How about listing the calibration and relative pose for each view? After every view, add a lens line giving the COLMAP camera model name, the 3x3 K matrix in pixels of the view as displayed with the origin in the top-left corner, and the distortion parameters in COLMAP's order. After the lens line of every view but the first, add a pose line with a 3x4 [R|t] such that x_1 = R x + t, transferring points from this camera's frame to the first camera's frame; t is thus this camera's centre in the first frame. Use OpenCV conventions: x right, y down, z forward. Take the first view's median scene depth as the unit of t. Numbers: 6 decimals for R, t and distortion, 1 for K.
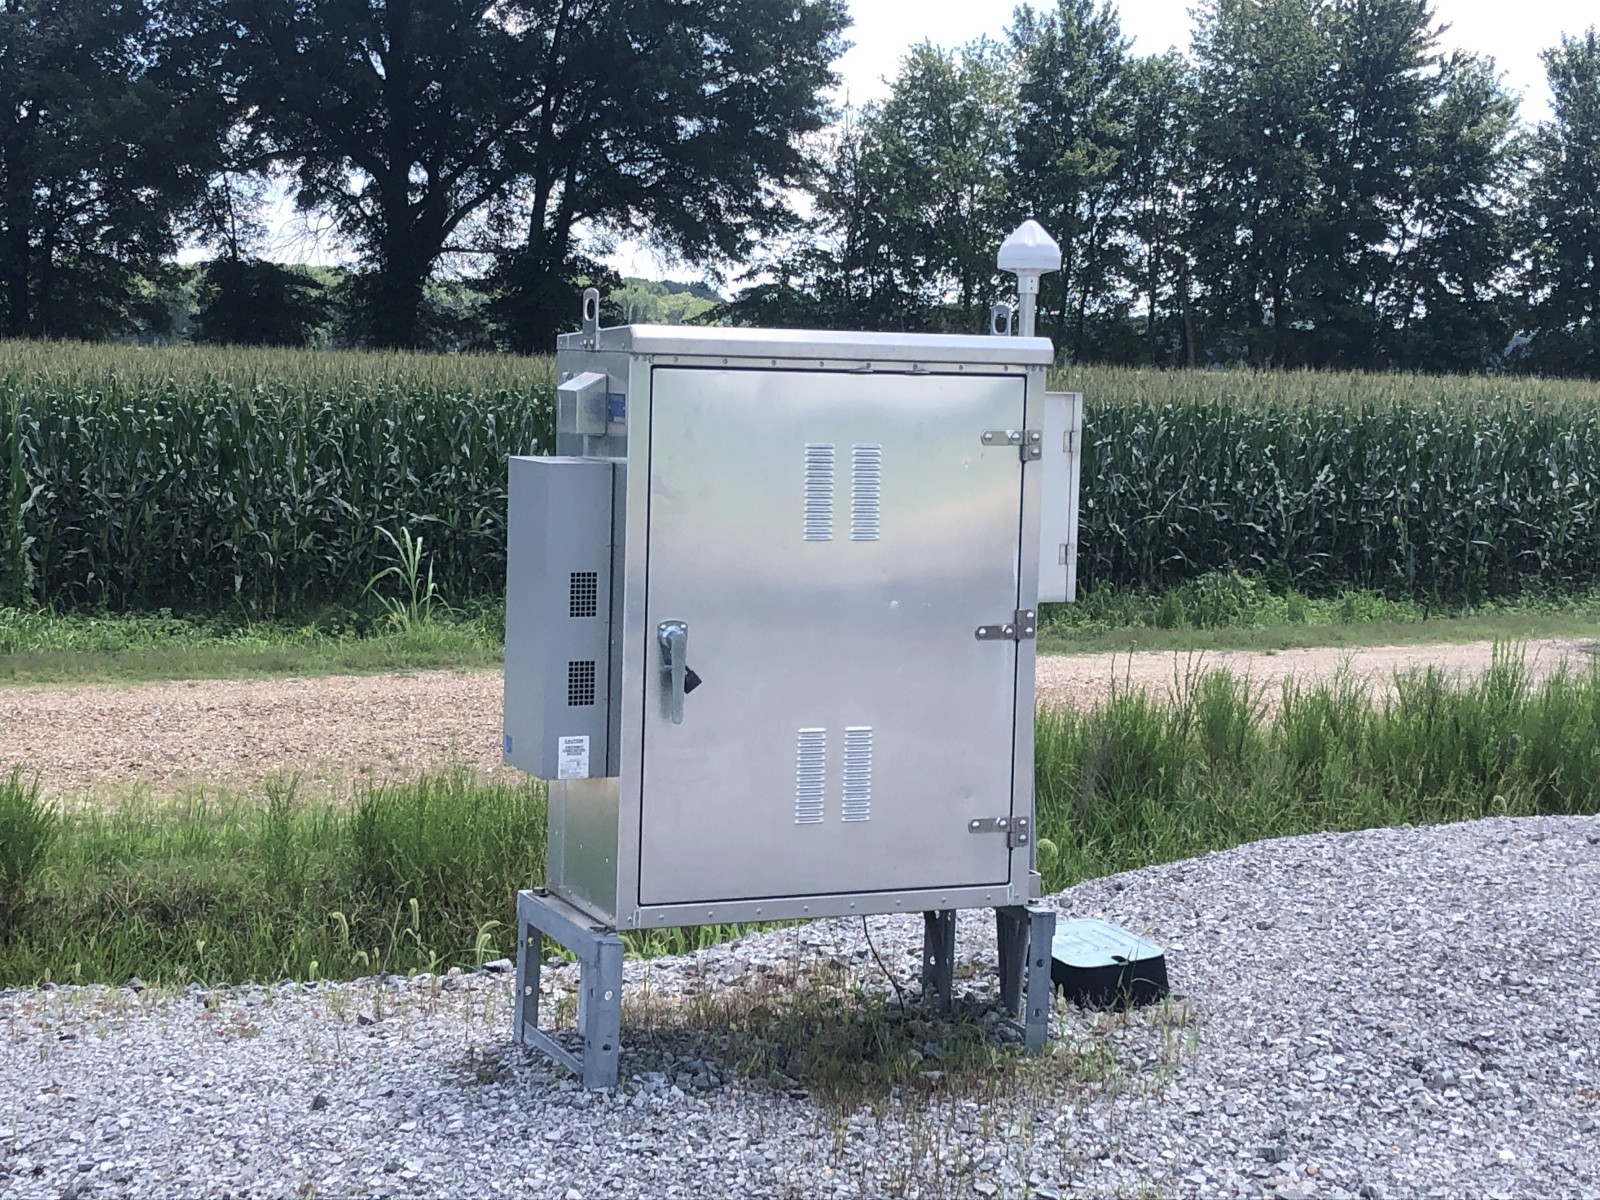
lens RADIAL K [[2685.0, 0, 800.4], [0, 2685.0, 597.2], [0, 0, 1]] dist [0.056633, 0.000000]
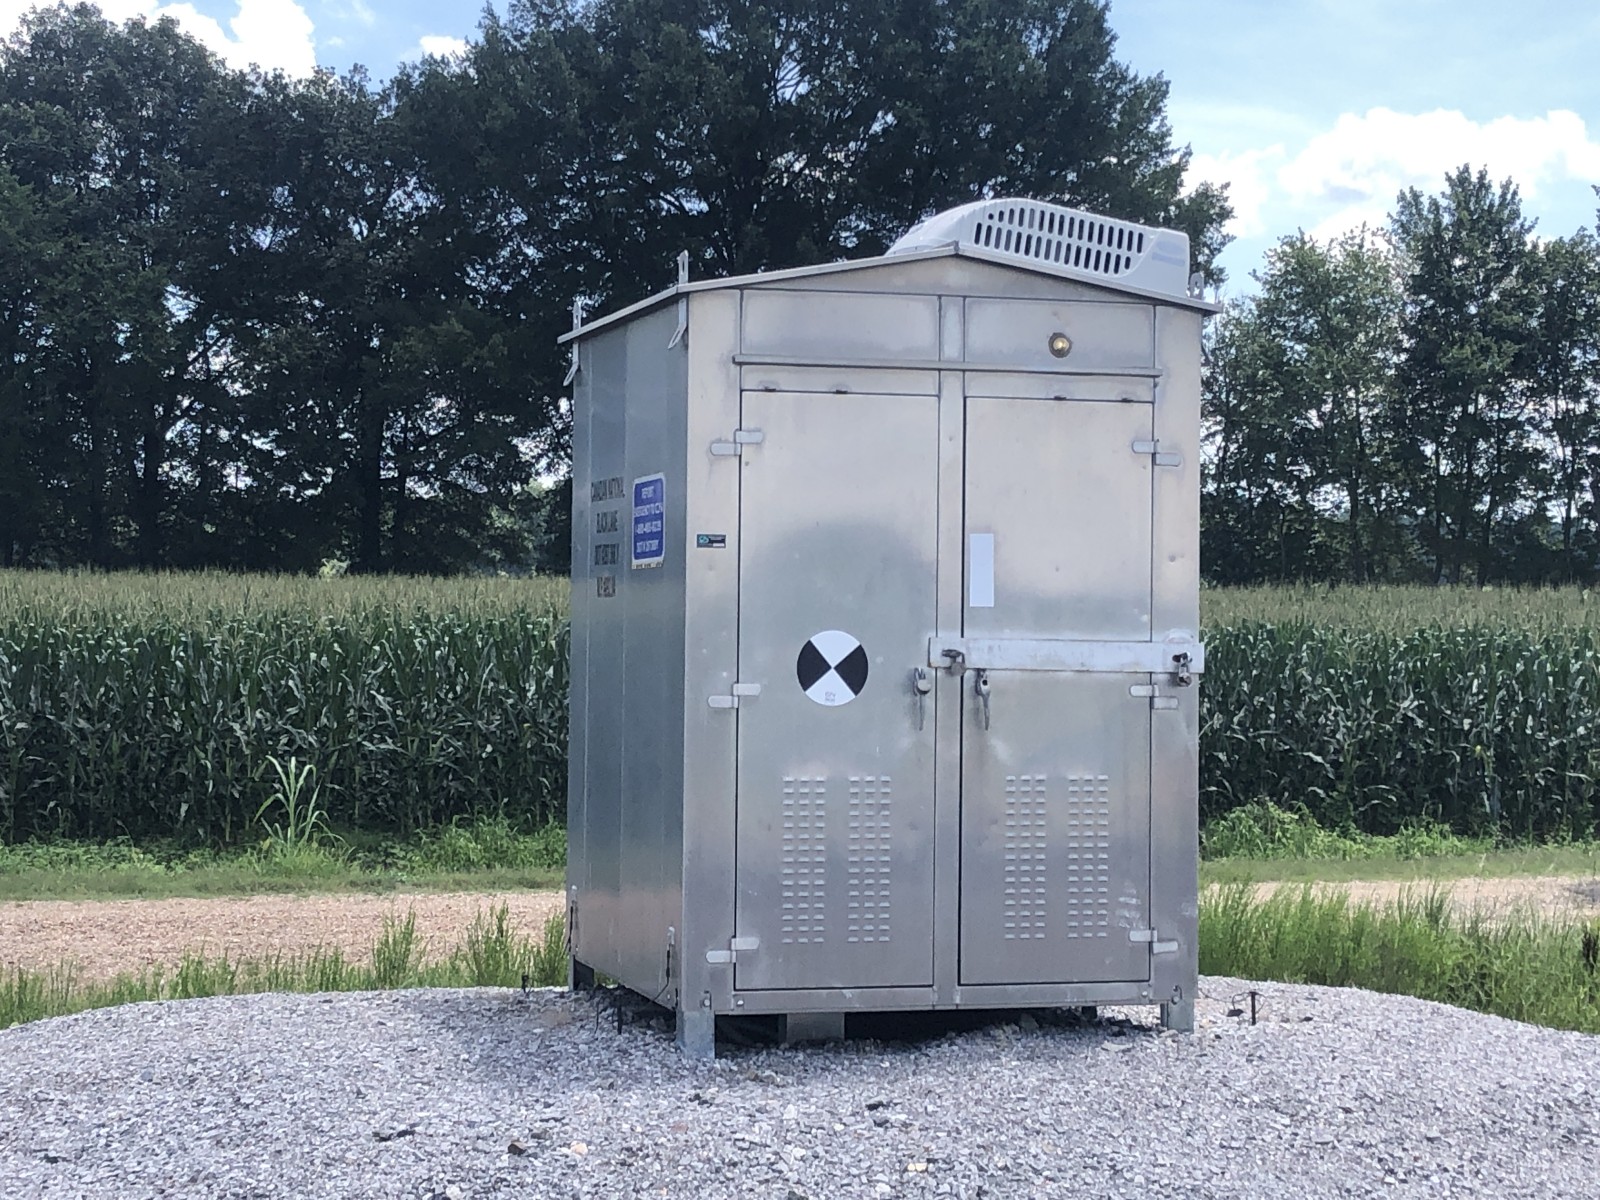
lens RADIAL K [[3038.2, 0, 799.5], [0, 3038.2, 601.4], [0, 0, 1]] dist [-0.033922, 0.000000]
pose [[0.974924, -0.012184, -0.222203, 0.107252], [-0.006456, 0.996531, -0.082966, 0.003752], [0.222444, 0.082320, 0.971464, -0.022612]]
